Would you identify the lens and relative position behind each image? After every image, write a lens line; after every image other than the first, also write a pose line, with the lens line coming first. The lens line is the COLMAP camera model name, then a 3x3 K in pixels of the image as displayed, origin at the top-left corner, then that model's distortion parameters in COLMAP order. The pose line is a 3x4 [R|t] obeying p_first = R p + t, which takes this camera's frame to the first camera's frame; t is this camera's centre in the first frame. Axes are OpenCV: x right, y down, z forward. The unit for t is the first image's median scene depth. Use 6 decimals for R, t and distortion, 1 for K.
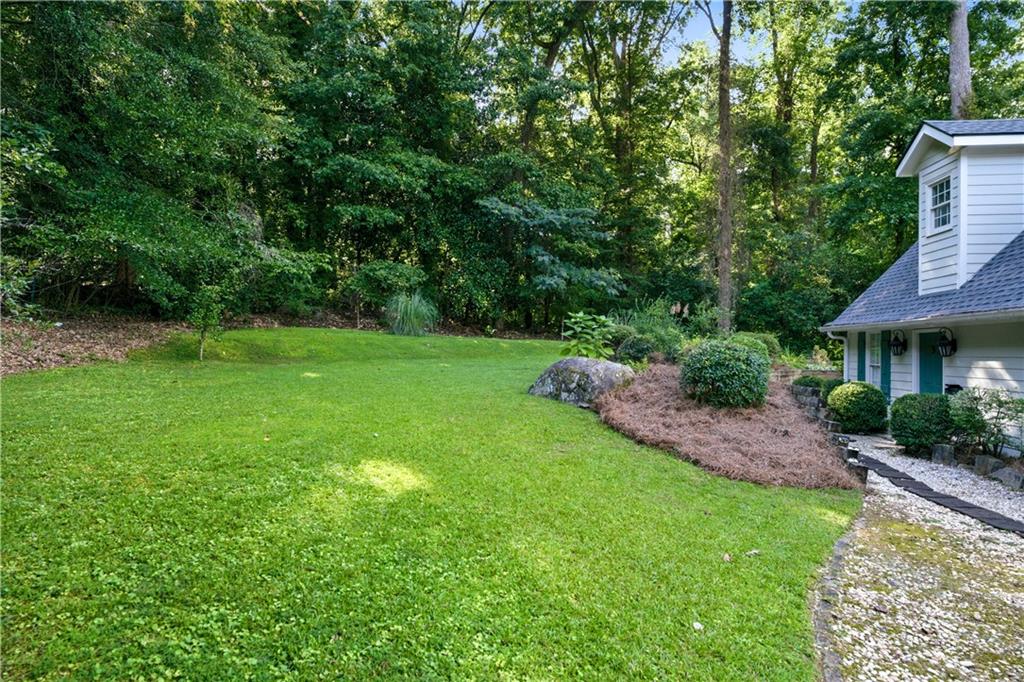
lens RADIAL K [[576.1, 0, 512.0], [0, 576.1, 348.9], [0, 0, 1]] dist [0.016045, 0.001295]
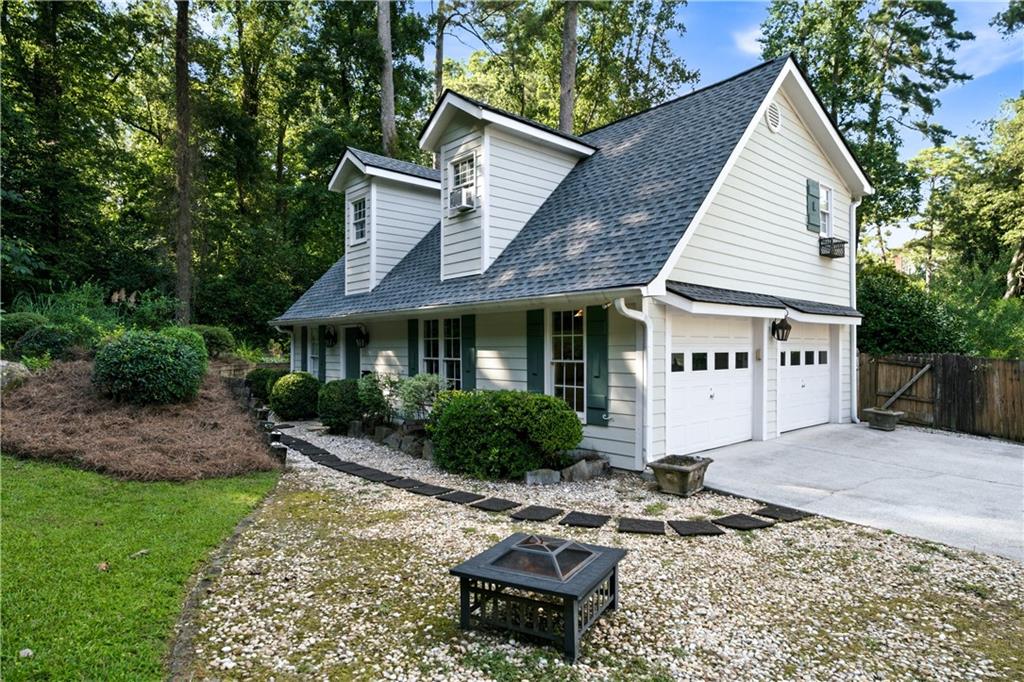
lens RADIAL K [[591.3, 0, 513.2], [0, 591.3, 345.0], [0, 0, 1]] dist [0.009969, 0.001065]
pose [[0.667626, -0.005264, 0.744478, 0.042283], [0.004501, 0.999985, 0.003035, 0.004714], [-0.744483, 0.001324, 0.667640, -0.042308]]
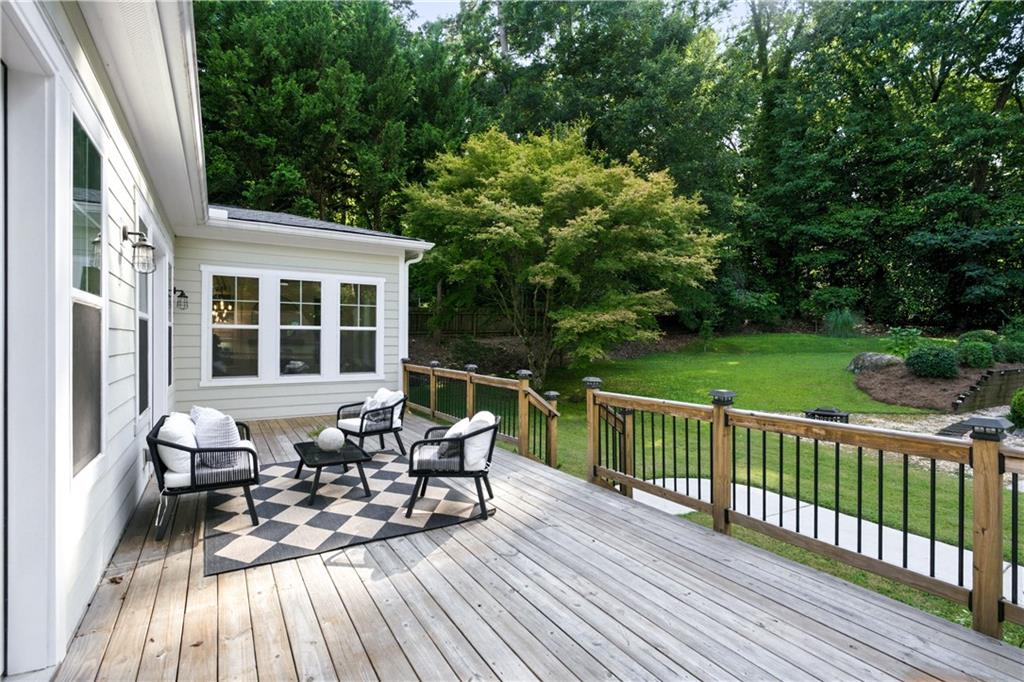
lens RADIAL K [[488.5, 0, 511.2], [0, 488.5, 342.6], [0, 0, 1]] dist [0.000701, 0.000020]
pose [[0.597501, -0.001609, -0.801866, 0.835444], [-0.000825, 0.999996, -0.002622, -0.017969], [0.801868, 0.002228, 0.597498, -1.163512]]
